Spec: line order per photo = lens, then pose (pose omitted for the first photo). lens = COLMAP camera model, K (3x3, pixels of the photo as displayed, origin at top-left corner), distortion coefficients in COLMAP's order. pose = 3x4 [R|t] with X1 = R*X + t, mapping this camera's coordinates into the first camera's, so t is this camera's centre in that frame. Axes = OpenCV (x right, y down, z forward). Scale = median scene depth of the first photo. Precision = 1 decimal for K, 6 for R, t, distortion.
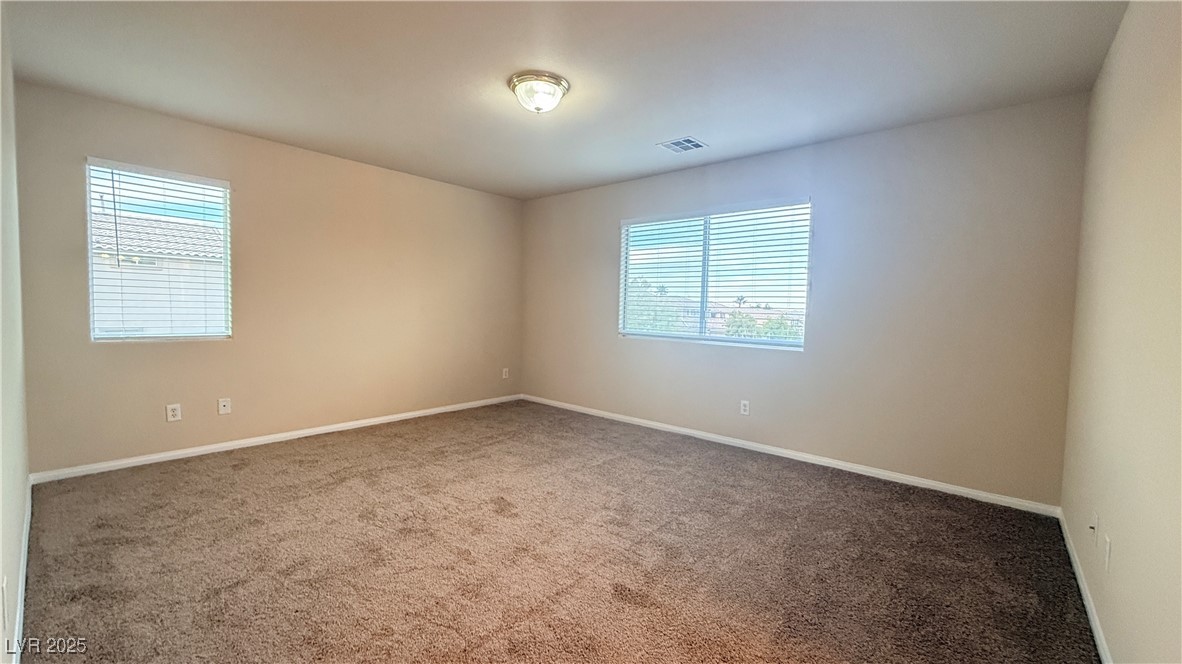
lens RADIAL K [[471.5, 0, 588.4], [0, 471.5, 332.0], [0, 0, 1]] dist [0.004763, -0.000160]
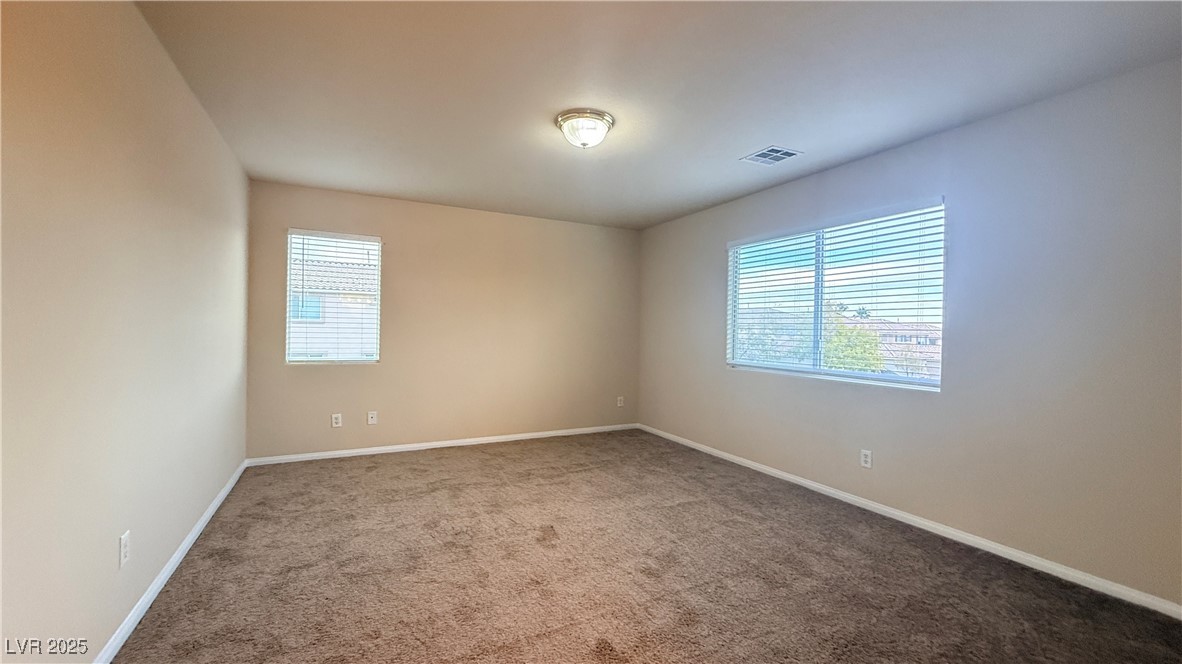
lens RADIAL K [[471.5, 0, 588.4], [0, 471.5, 332.0], [0, 0, 1]] dist [0.004763, -0.000160]
pose [[0.929205, -0.006262, -0.369511, 0.221186], [-0.014406, 0.998483, -0.053147, -0.009228], [0.369283, 0.054708, 0.927705, 0.060074]]
